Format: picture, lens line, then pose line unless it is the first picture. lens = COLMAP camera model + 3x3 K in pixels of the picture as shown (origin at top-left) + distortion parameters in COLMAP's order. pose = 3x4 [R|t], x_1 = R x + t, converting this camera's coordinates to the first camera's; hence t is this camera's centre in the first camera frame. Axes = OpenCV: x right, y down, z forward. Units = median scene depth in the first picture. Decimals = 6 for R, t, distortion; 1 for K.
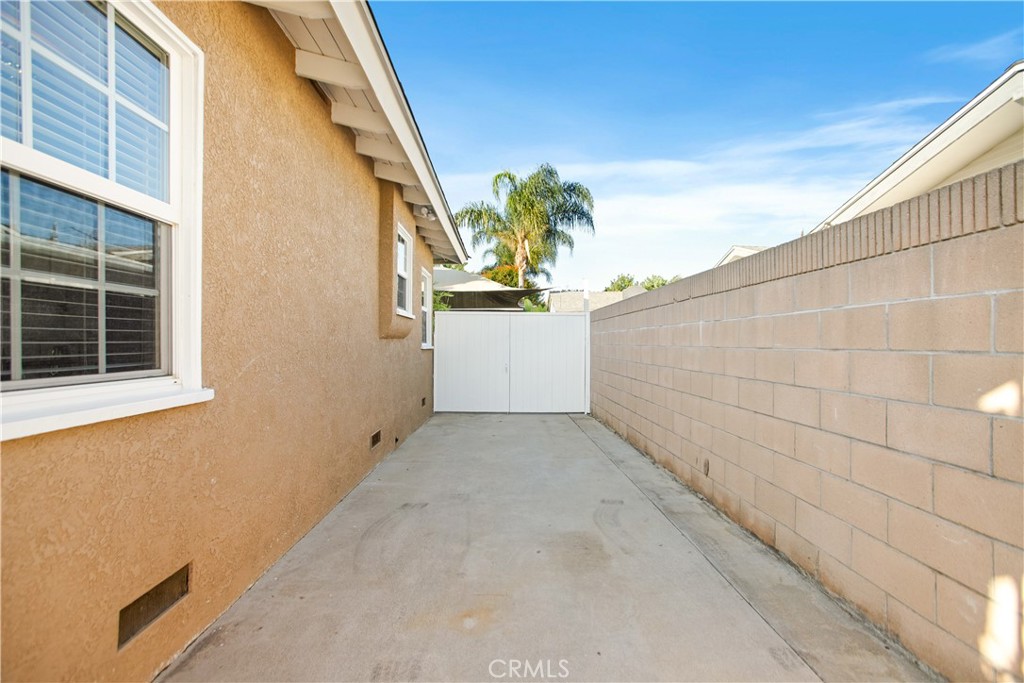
lens RADIAL K [[476.7, 0, 516.0], [0, 476.7, 344.2], [0, 0, 1]] dist [-0.066033, 0.039172]
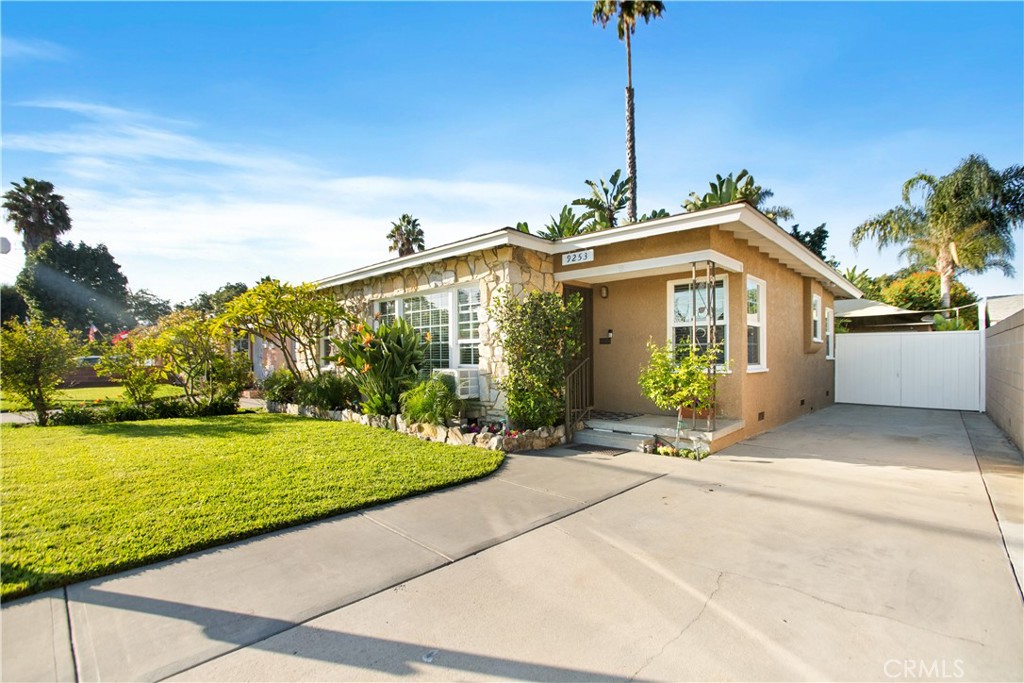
lens RADIAL K [[476.7, 0, 516.0], [0, 476.7, 344.2], [0, 0, 1]] dist [-0.066033, 0.039172]
pose [[0.717632, -0.012837, -0.696304, 0.126555], [-0.003572, 0.999749, -0.022112, -0.002083], [0.696414, 0.018355, 0.717406, -0.741346]]
